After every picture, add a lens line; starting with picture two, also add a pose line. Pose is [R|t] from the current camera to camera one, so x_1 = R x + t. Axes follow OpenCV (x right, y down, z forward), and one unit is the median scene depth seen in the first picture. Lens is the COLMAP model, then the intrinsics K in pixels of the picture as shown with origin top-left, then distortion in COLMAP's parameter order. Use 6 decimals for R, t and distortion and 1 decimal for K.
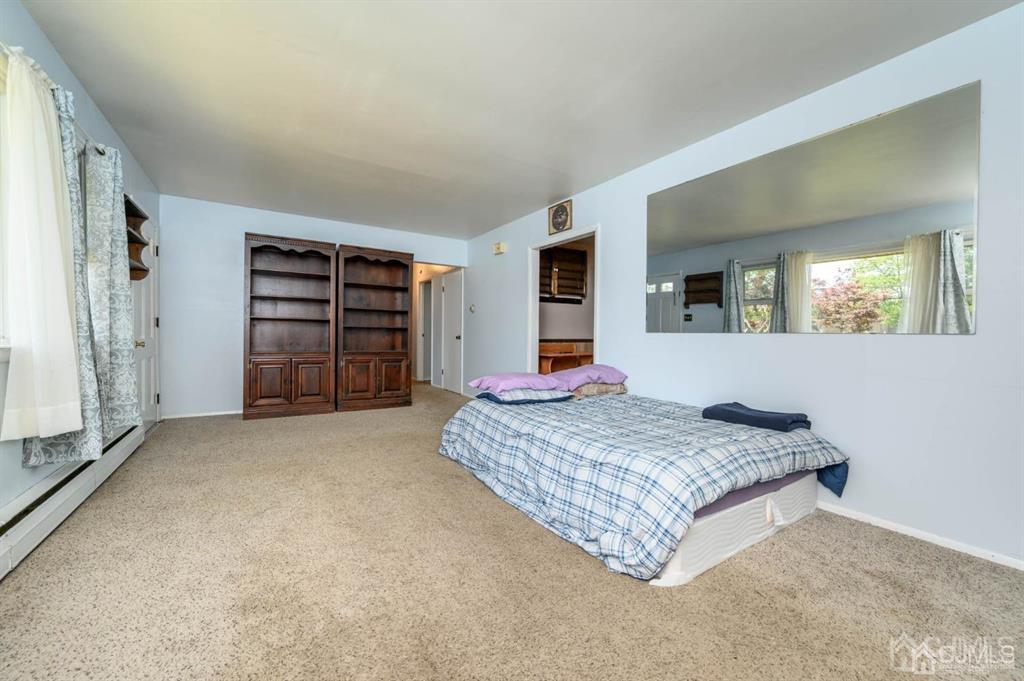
lens RADIAL K [[402.4, 0, 509.6], [0, 402.4, 339.1], [0, 0, 1]] dist [-0.000285, 0.000225]
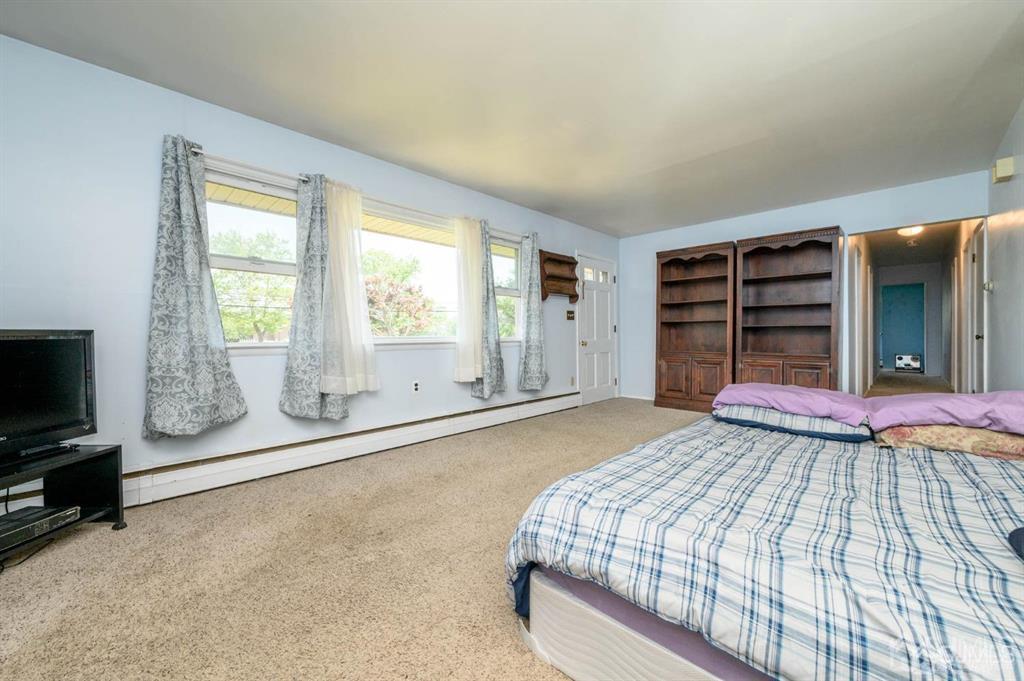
lens RADIAL K [[402.4, 0, 511.8], [0, 402.4, 342.4], [0, 0, 1]] dist [-0.000285, 0.000225]
pose [[0.238013, -0.000499, -0.971262, 0.387187], [-0.001663, 0.999998, -0.000922, 0.007682], [0.971261, 0.001835, 0.238012, 0.258417]]
